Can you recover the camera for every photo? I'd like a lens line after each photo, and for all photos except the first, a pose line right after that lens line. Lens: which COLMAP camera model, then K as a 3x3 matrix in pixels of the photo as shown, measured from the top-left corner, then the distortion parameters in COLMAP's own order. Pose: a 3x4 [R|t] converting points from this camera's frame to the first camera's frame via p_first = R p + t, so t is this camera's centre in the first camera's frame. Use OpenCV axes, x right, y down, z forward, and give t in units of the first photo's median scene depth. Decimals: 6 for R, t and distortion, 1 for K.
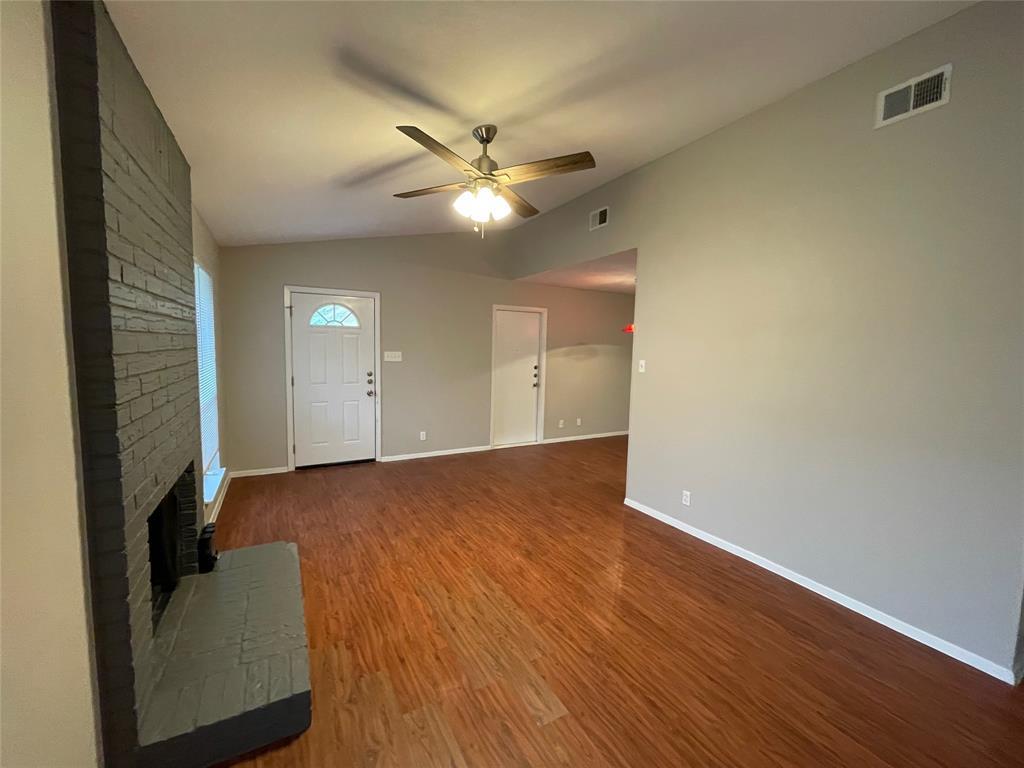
lens RADIAL K [[418.0, 0, 512.5], [0, 418.0, 384.8], [0, 0, 1]] dist [-0.001457, 0.001398]
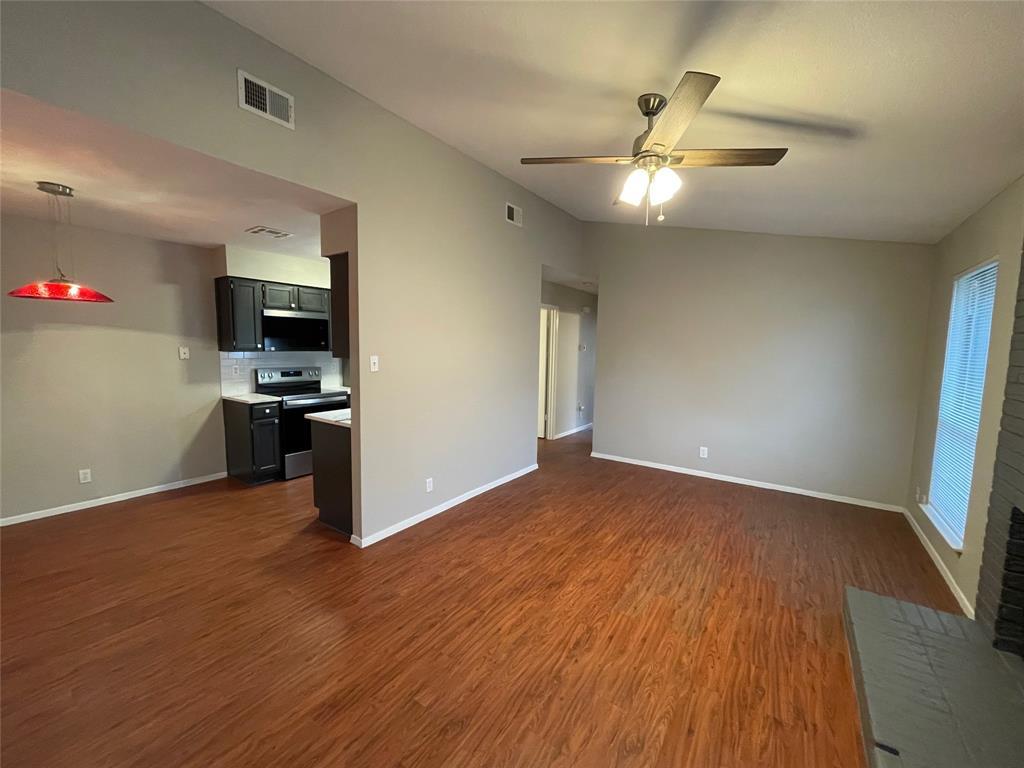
lens RADIAL K [[418.0, 0, 510.4], [0, 418.0, 383.1], [0, 0, 1]] dist [-0.001457, 0.001398]
pose [[-0.440936, -0.110555, 0.890704, -0.721592], [0.055174, 0.987169, 0.149842, -0.157125], [-0.895841, 0.115215, -0.429179, 1.571800]]
